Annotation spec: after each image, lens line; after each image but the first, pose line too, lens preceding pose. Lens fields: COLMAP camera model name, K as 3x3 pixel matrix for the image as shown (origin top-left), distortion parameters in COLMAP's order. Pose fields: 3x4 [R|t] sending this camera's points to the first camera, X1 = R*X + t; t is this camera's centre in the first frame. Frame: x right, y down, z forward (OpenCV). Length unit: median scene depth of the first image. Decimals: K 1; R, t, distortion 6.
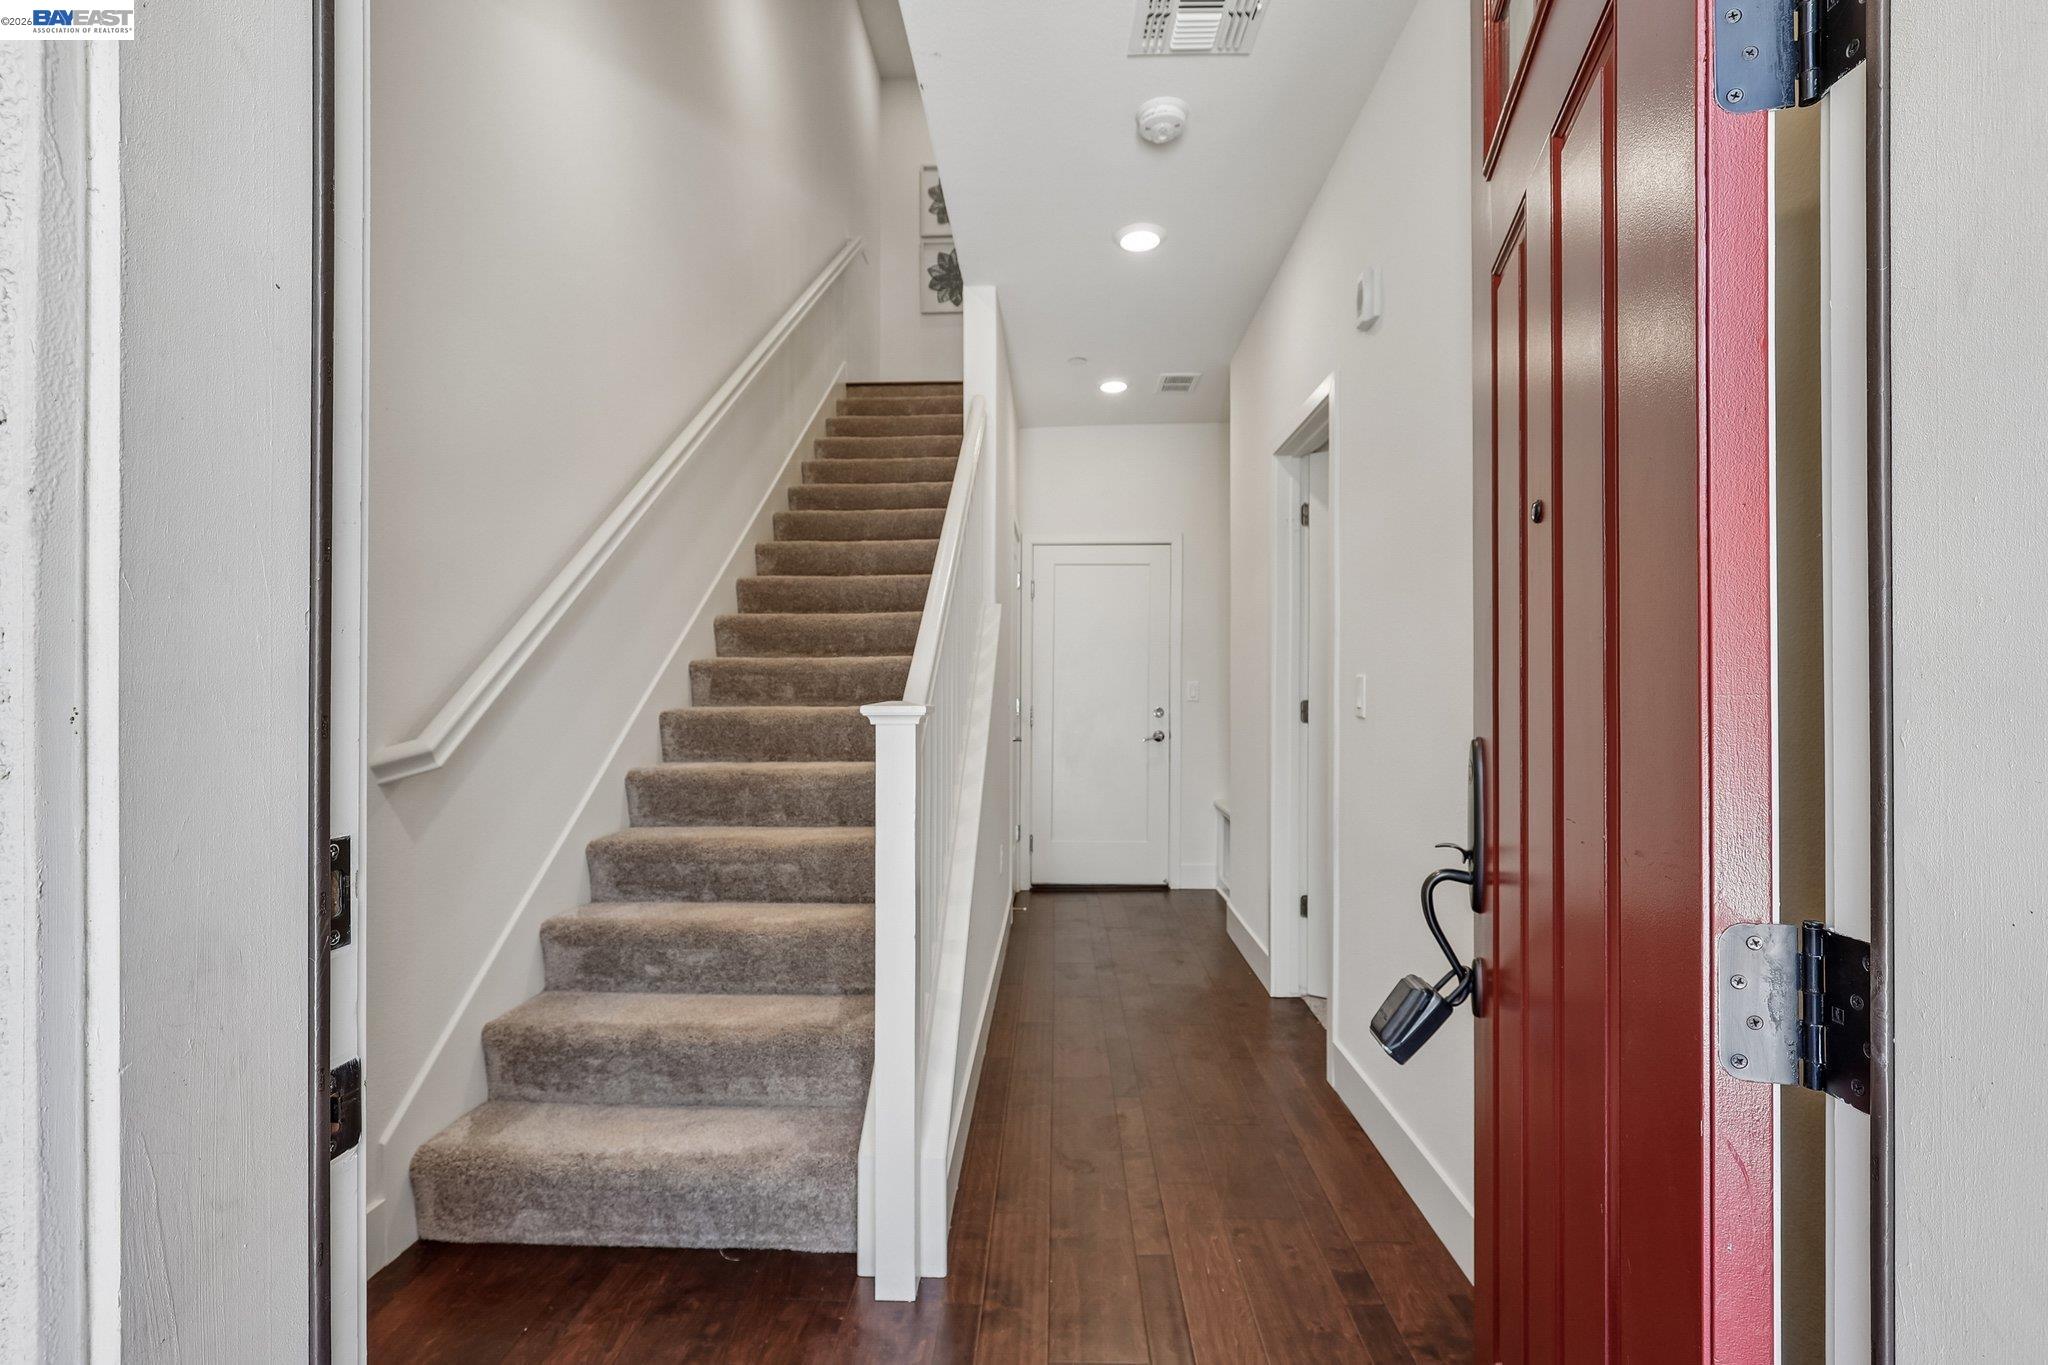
lens RADIAL K [[936.0, 0, 1020.1], [0, 936.0, 684.3], [0, 0, 1]] dist [-0.020549, 0.000300]
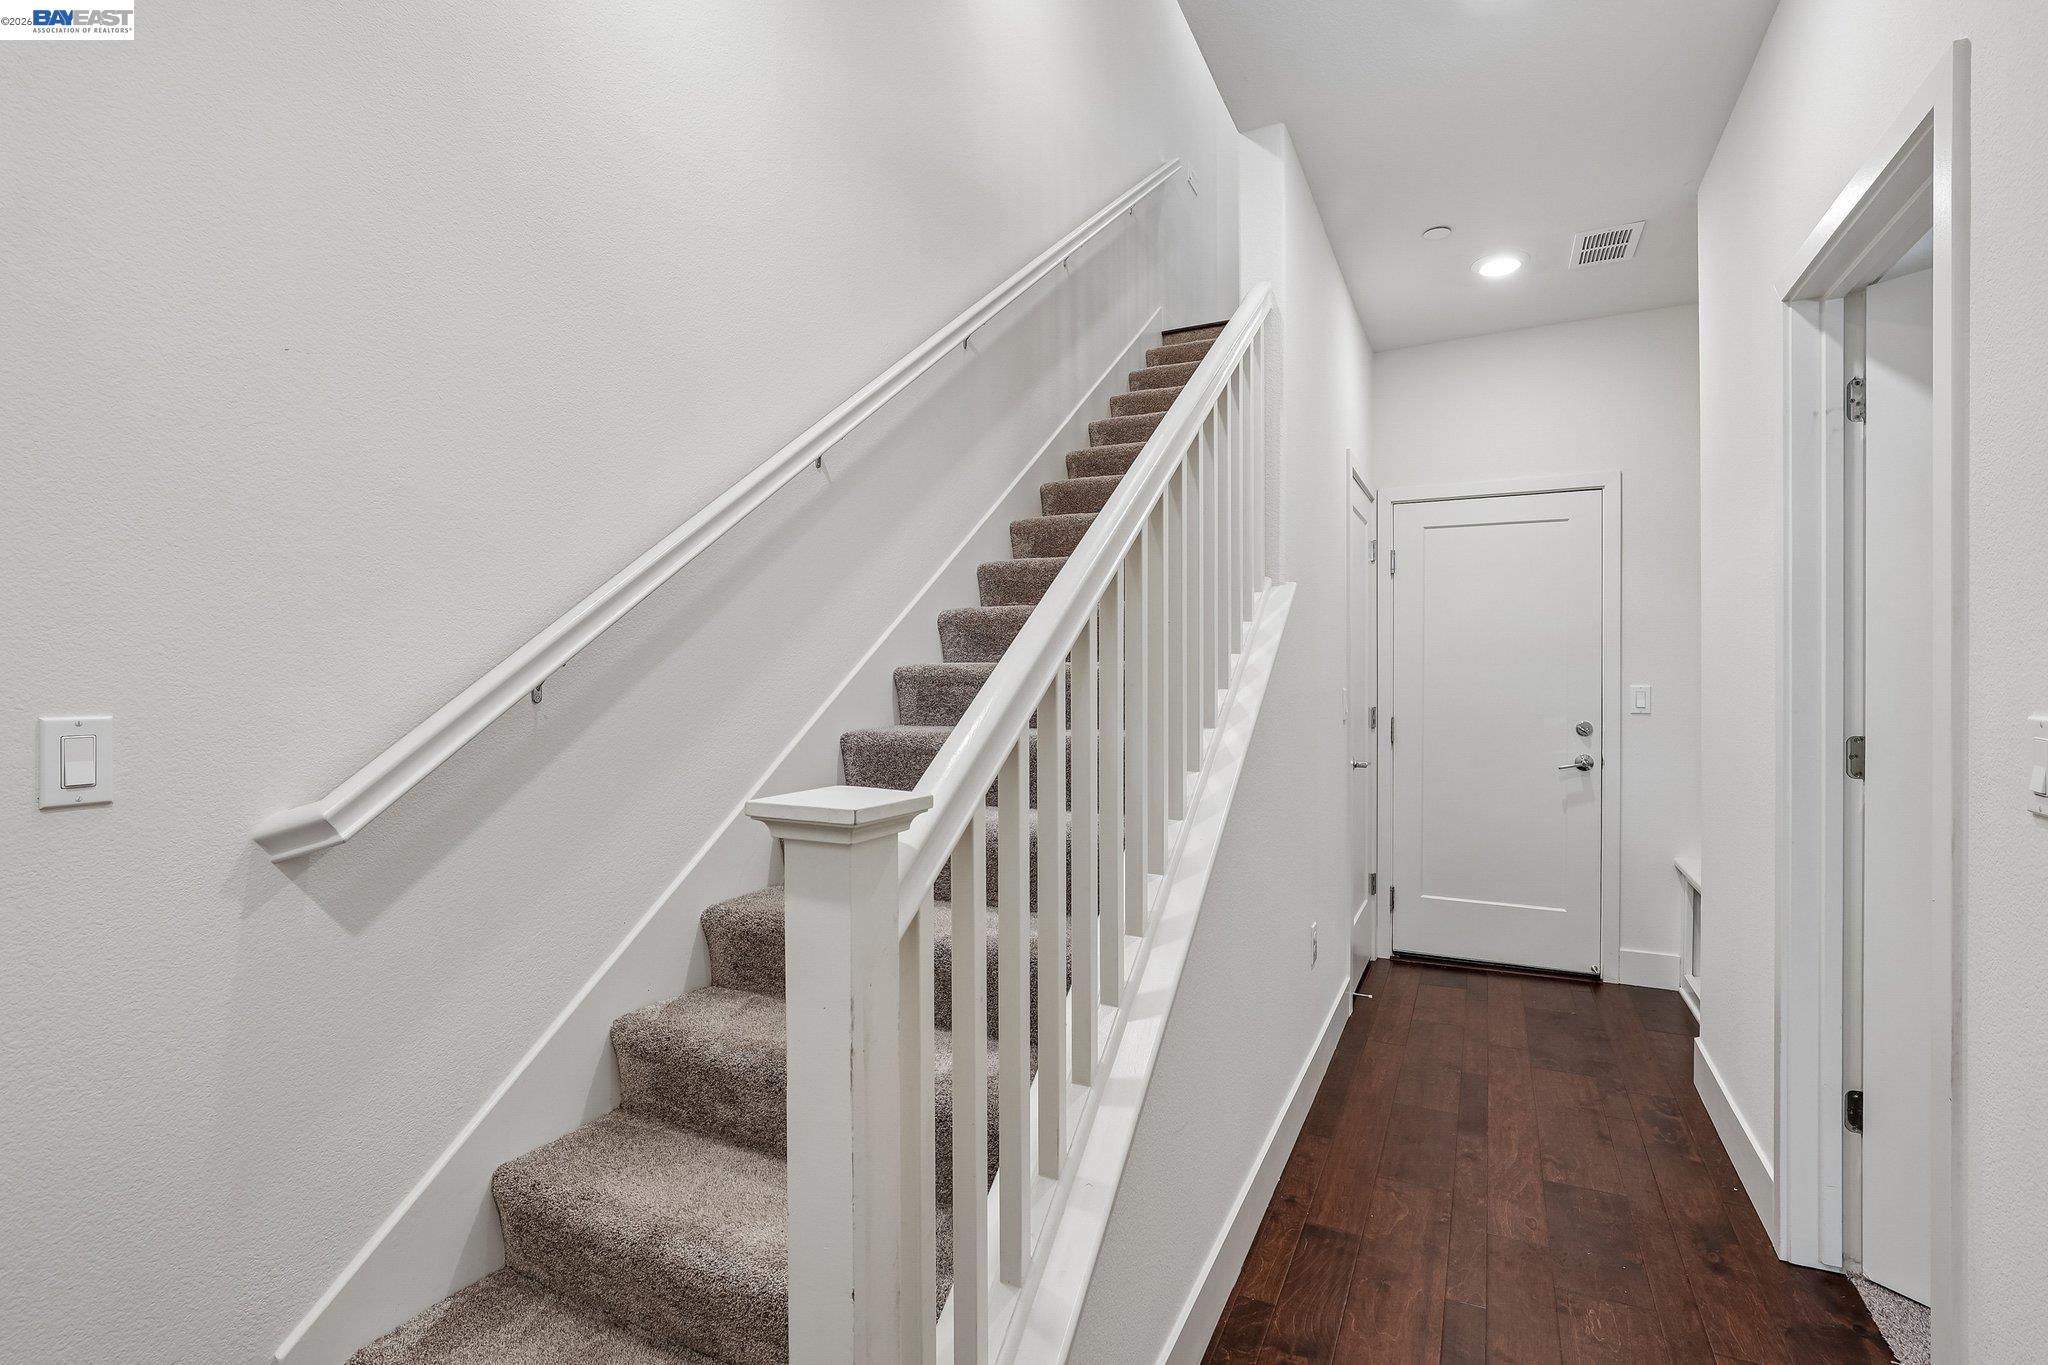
lens RADIAL K [[936.0, 0, 1031.2], [0, 936.0, 666.0], [0, 0, 1]] dist [-0.020549, 0.000300]
pose [[0.916018, -0.002015, -0.401131, 0.063441], [-0.000387, 0.999982, -0.005908, -0.018183], [0.401136, 0.005567, 0.916002, 0.252913]]
